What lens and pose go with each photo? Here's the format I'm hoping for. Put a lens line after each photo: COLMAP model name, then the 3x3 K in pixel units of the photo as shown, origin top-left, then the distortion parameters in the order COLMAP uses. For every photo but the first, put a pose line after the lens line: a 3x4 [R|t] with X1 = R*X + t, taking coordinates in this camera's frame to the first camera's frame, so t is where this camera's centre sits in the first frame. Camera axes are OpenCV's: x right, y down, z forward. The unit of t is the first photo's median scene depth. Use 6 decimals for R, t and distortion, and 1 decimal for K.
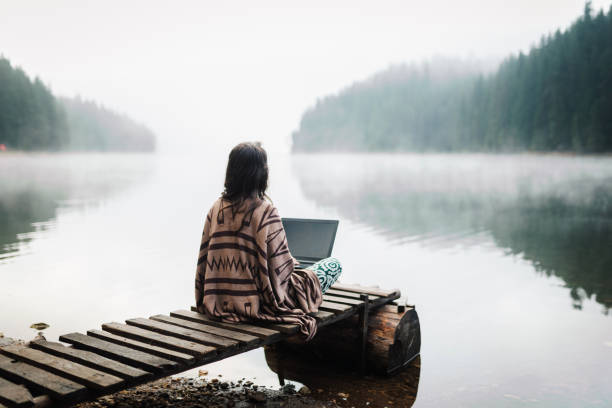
lens RADIAL K [[628.5, 0, 287.2], [0, 628.5, 202.7], [0, 0, 1]] dist [0.012389, 0.000000]
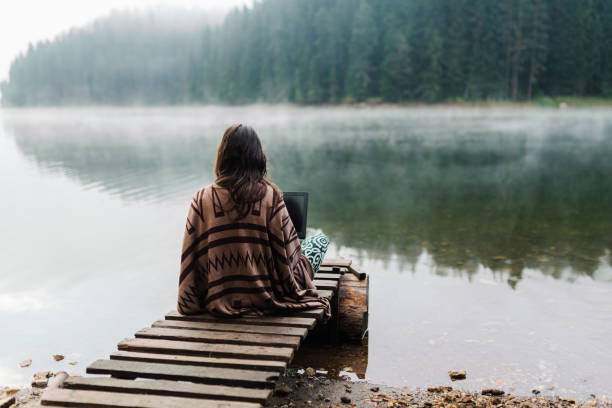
lens RADIAL K [[628.5, 0, 302.5], [0, 628.5, 208.5], [0, 0, 1]] dist [0.012389, 0.000000]
pose [[0.891451, -0.082606, 0.445524, -0.379926], [0.043227, 0.994261, 0.097857, -0.052265], [-0.451051, -0.067976, 0.889906, 0.127956]]
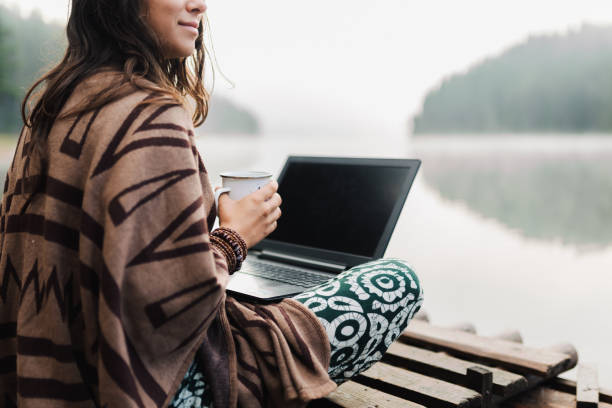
lens RADIAL K [[638.8, 0, 312.4], [0, 638.8, 183.1], [0, 0, 1]] dist [0.007751, 0.000000]
pose [[0.987512, 0.009111, -0.157283, 0.087551], [-0.012476, 0.999714, -0.020421, 0.051749], [0.157052, 0.022129, 0.987342, 0.646854]]
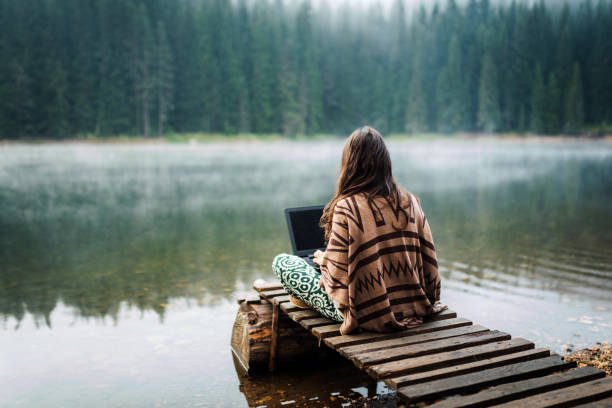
lens RADIAL K [[638.8, 0, 319.8], [0, 638.8, 207.6], [0, 0, 1]] dist [0.007751, 0.000000]
pose [[0.433972, -0.100381, 0.895317, -0.860882], [0.076238, 0.994301, 0.074526, -0.055499], [-0.897695, 0.035915, 0.439152, 0.629908]]
